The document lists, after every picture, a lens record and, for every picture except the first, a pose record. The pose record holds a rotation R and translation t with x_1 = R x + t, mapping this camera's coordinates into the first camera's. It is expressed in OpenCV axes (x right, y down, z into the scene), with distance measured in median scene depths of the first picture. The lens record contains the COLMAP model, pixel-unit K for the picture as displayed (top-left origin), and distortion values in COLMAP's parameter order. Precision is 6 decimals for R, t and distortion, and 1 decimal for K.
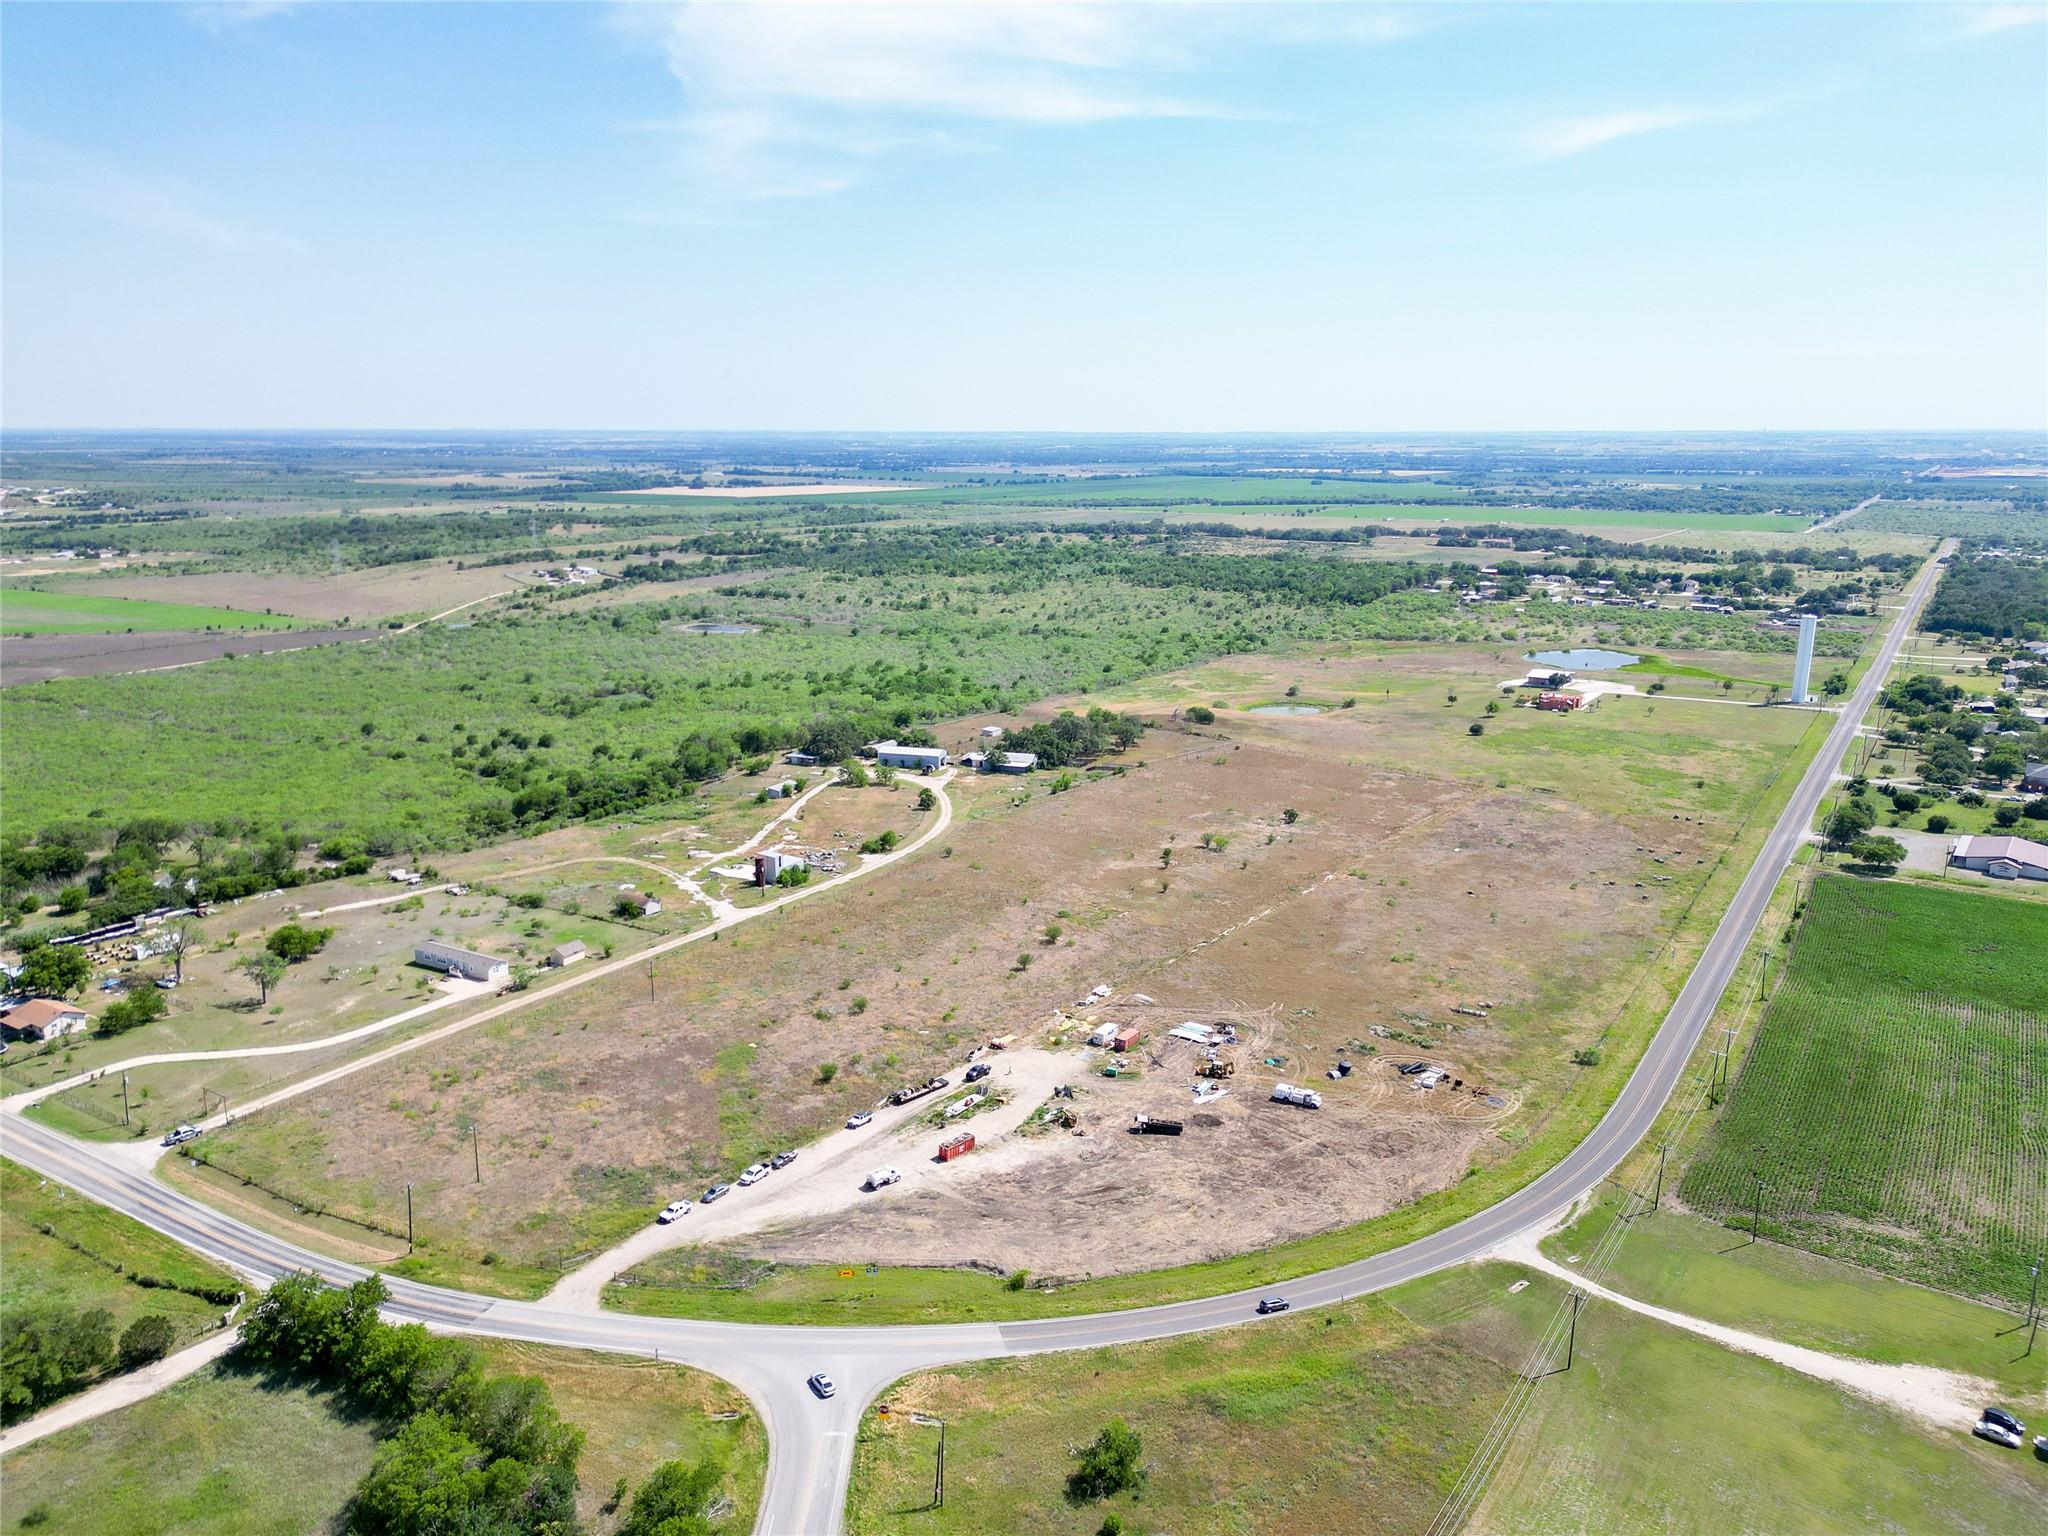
lens RADIAL K [[1452.1, 0, 1008.1], [0, 1452.1, 757.5], [0, 0, 1]] dist [0.056534, -0.047836]
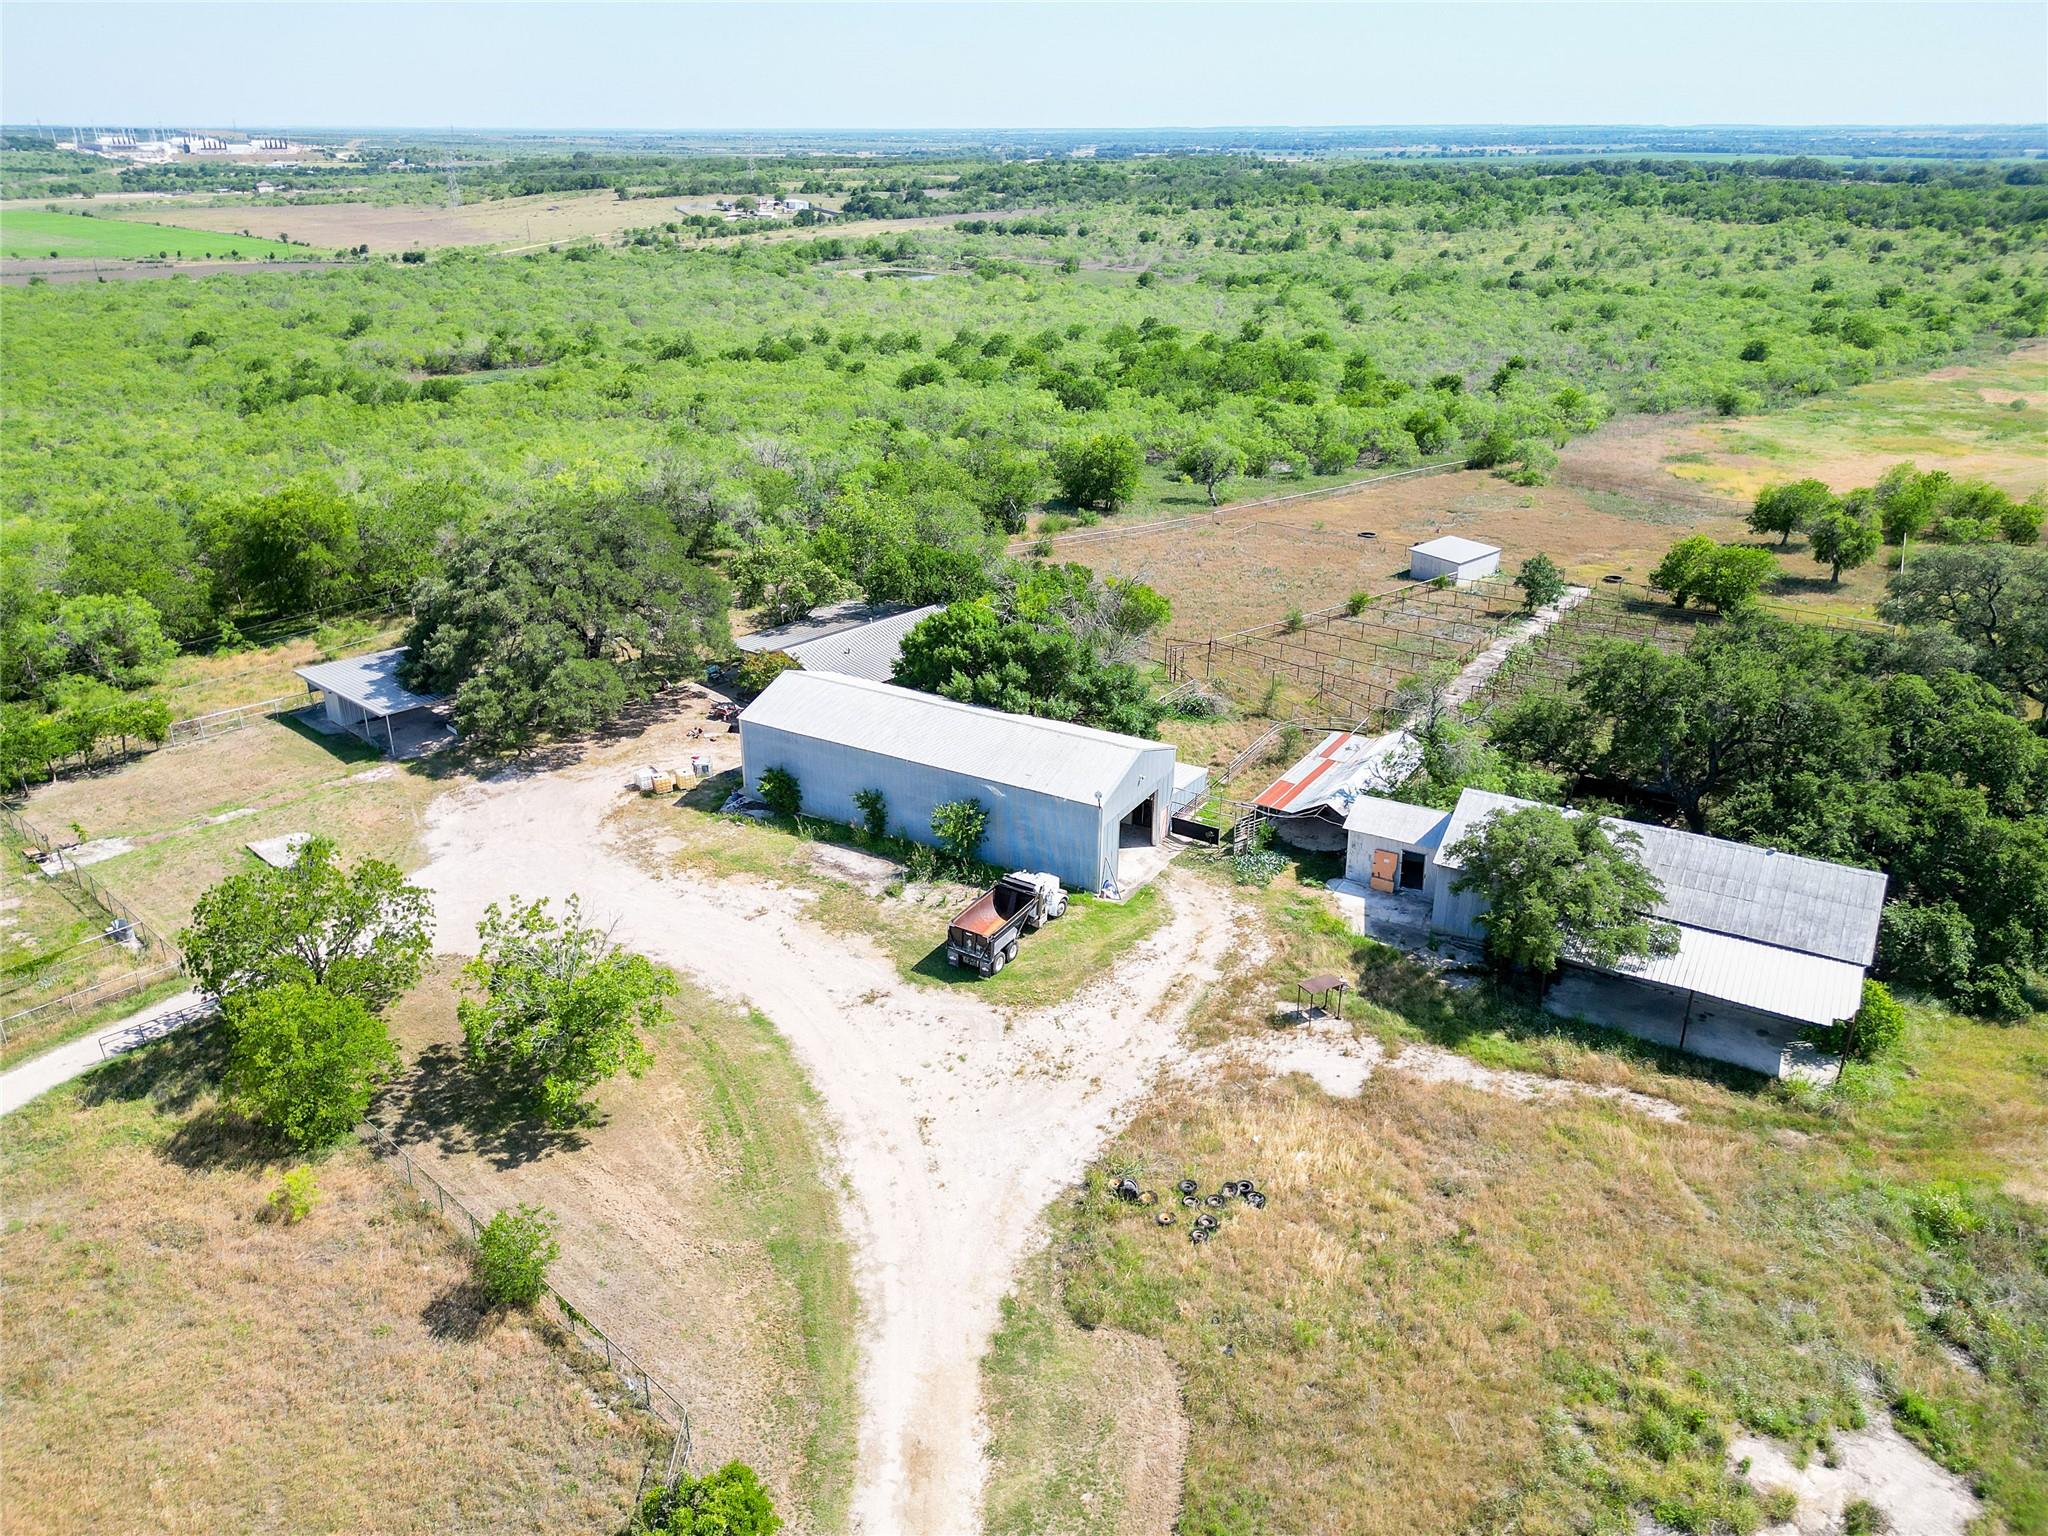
lens RADIAL K [[1481.0, 0, 1023.5], [0, 1481.0, 713.9], [0, 0, 1]] dist [0.060573, -0.066365]
pose [[0.969026, 0.090270, -0.229871, -0.022216], [-0.054020, 0.985739, 0.159375, -0.030272], [0.240980, -0.142021, 0.960083, 0.825519]]
